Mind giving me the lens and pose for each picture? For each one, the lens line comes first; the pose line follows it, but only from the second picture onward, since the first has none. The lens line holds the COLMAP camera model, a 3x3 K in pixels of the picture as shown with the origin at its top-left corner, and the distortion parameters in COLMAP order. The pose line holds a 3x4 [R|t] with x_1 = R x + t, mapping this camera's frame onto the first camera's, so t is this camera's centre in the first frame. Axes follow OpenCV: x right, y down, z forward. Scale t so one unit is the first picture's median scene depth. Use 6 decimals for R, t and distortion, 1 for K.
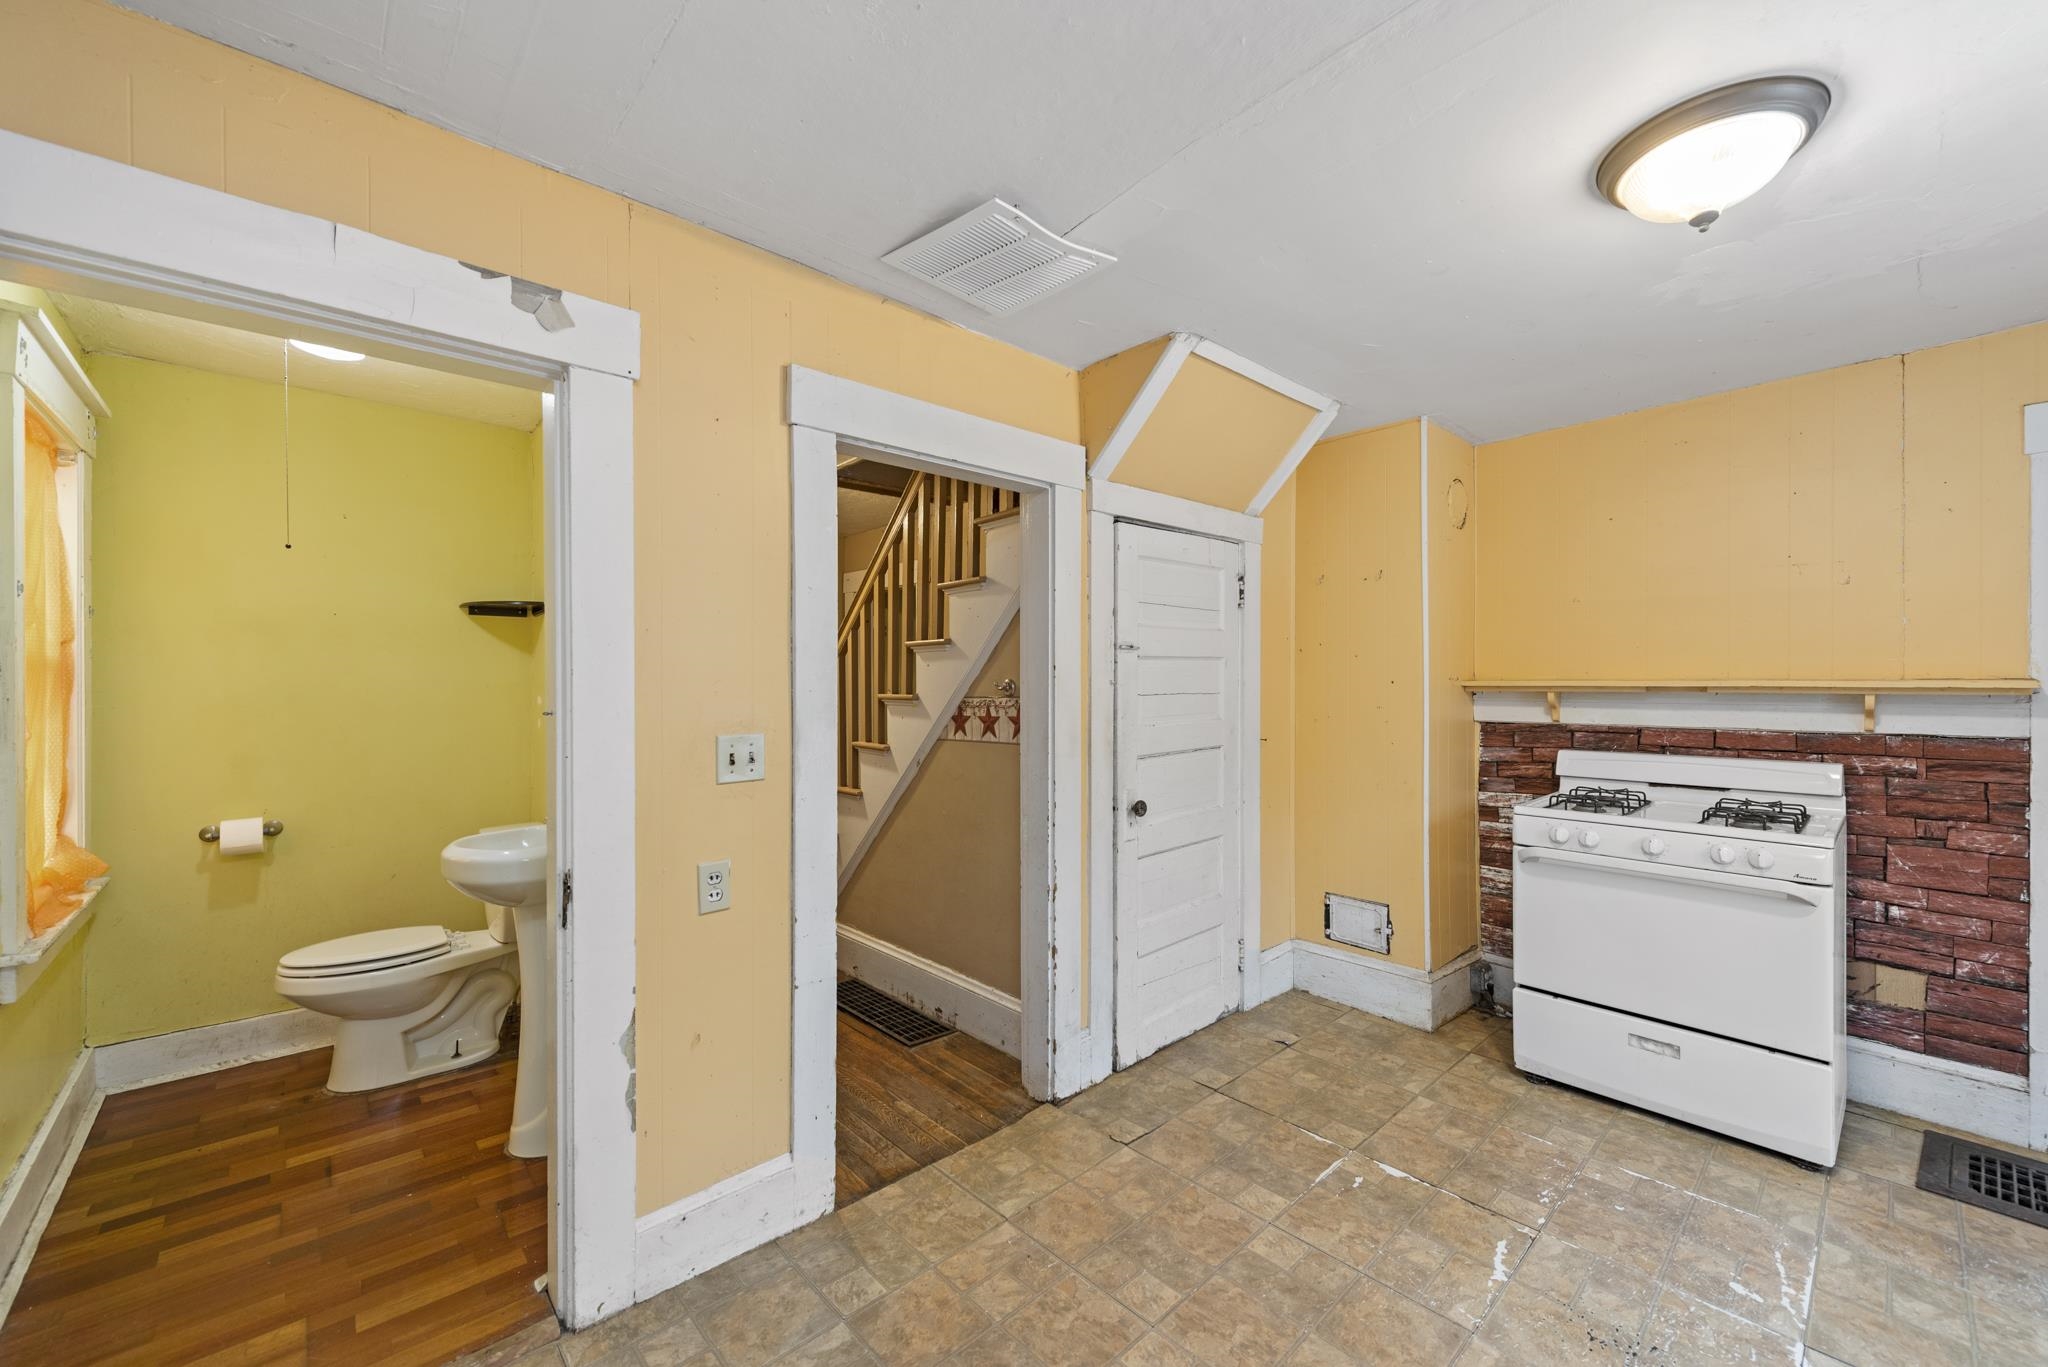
lens RADIAL K [[800.7, 0, 1034.2], [0, 800.7, 693.8], [0, 0, 1]] dist [0.002391, -0.000028]
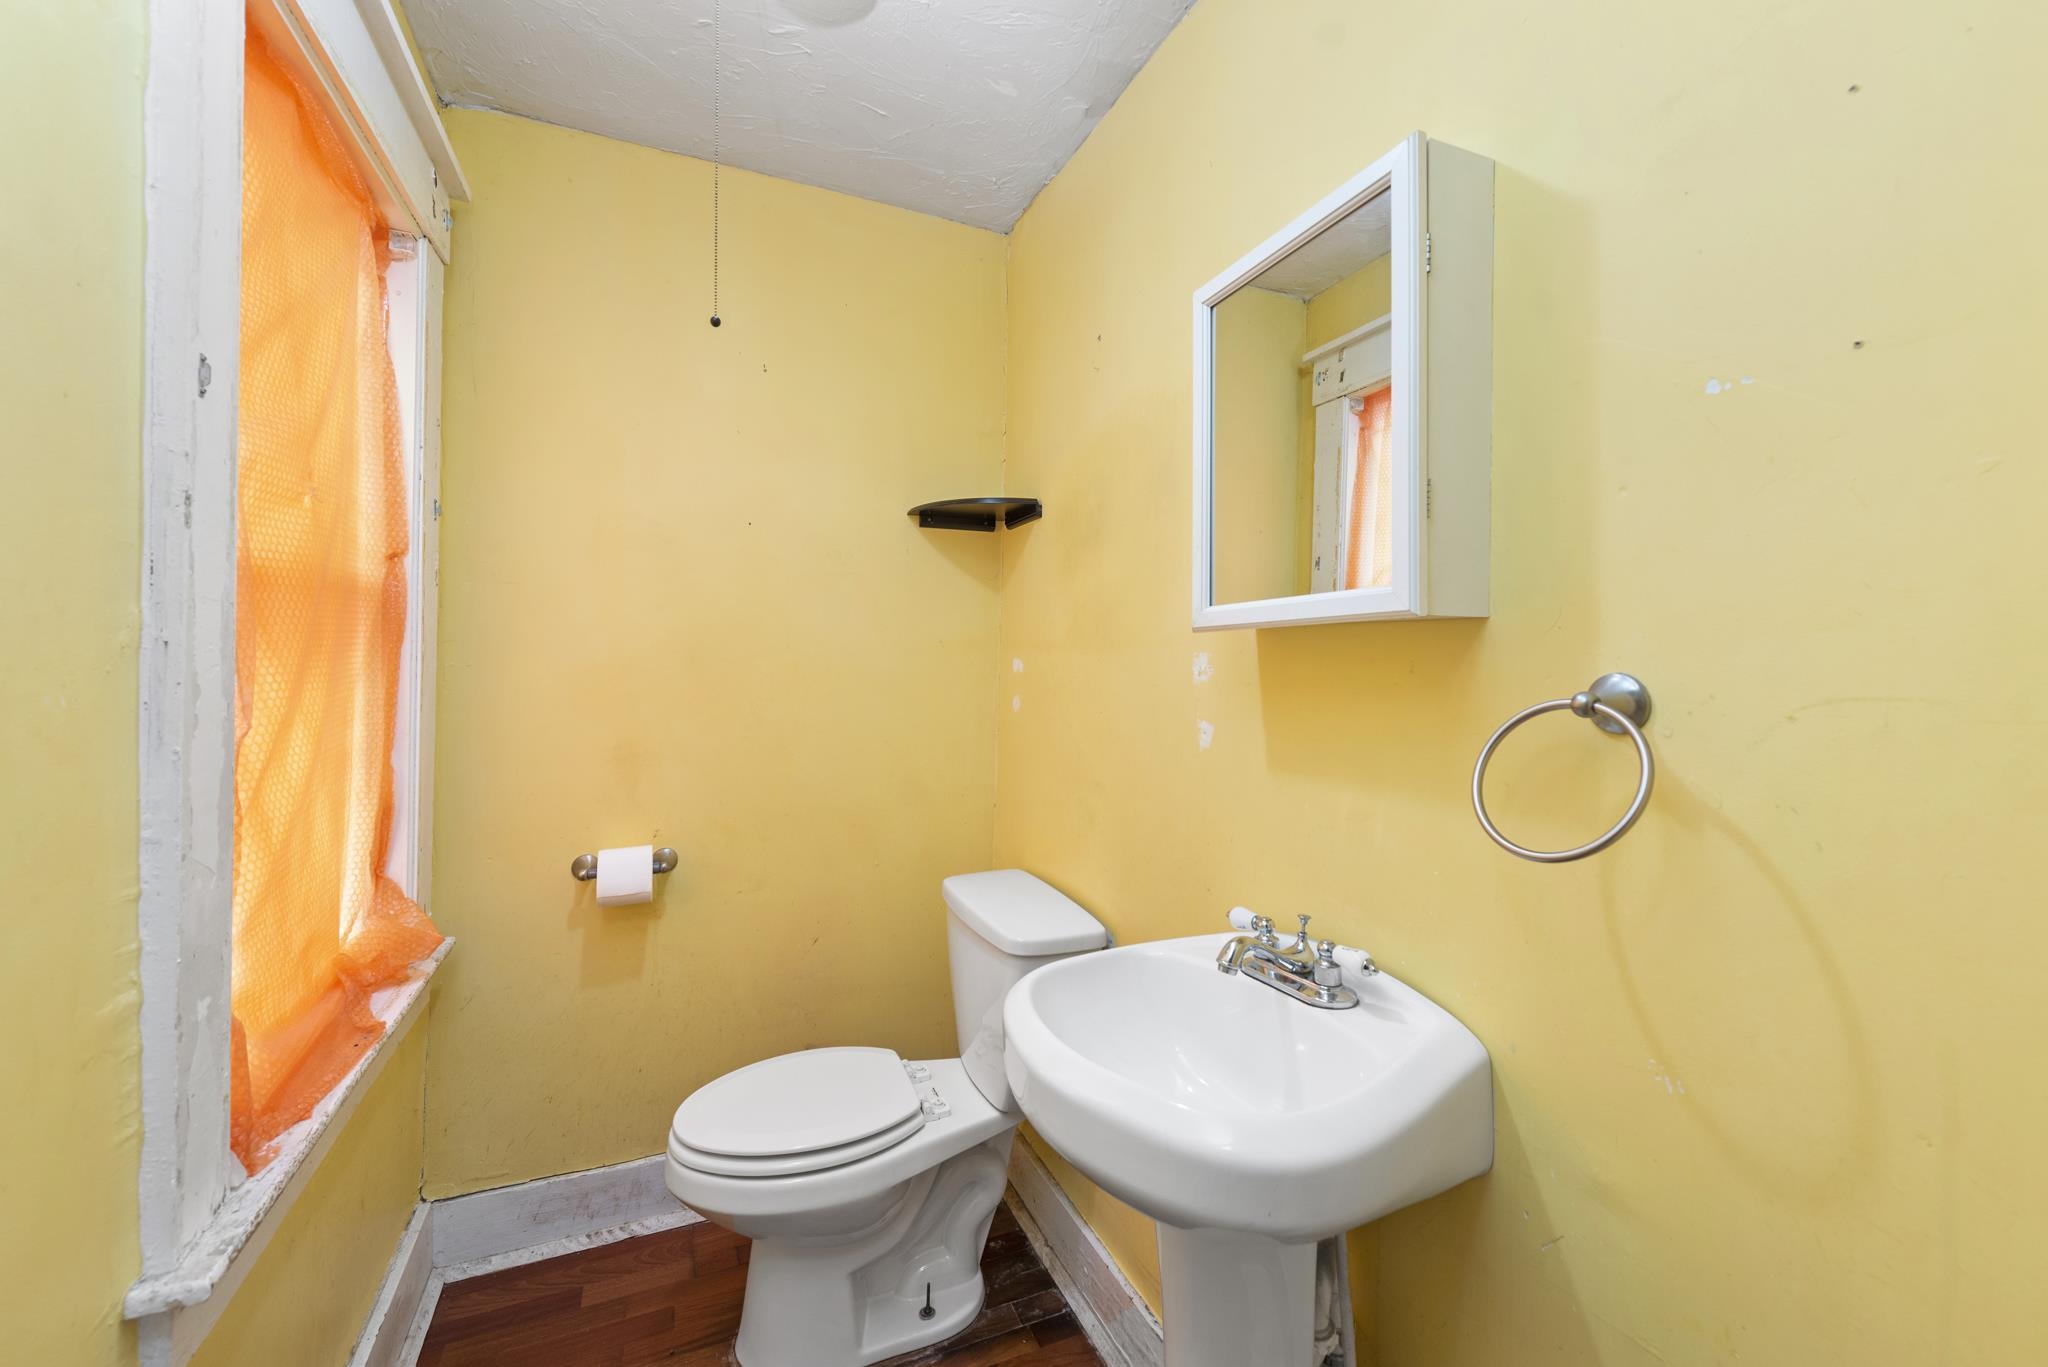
lens RADIAL K [[800.7, 0, 1043.9], [0, 800.7, 642.6], [0, 0, 1]] dist [0.002391, -0.000028]
pose [[0.952763, 0.007624, -0.303620, -0.493229], [-0.013293, 0.999774, -0.016610, 0.002449], [0.303425, 0.019861, 0.952648, 0.505511]]
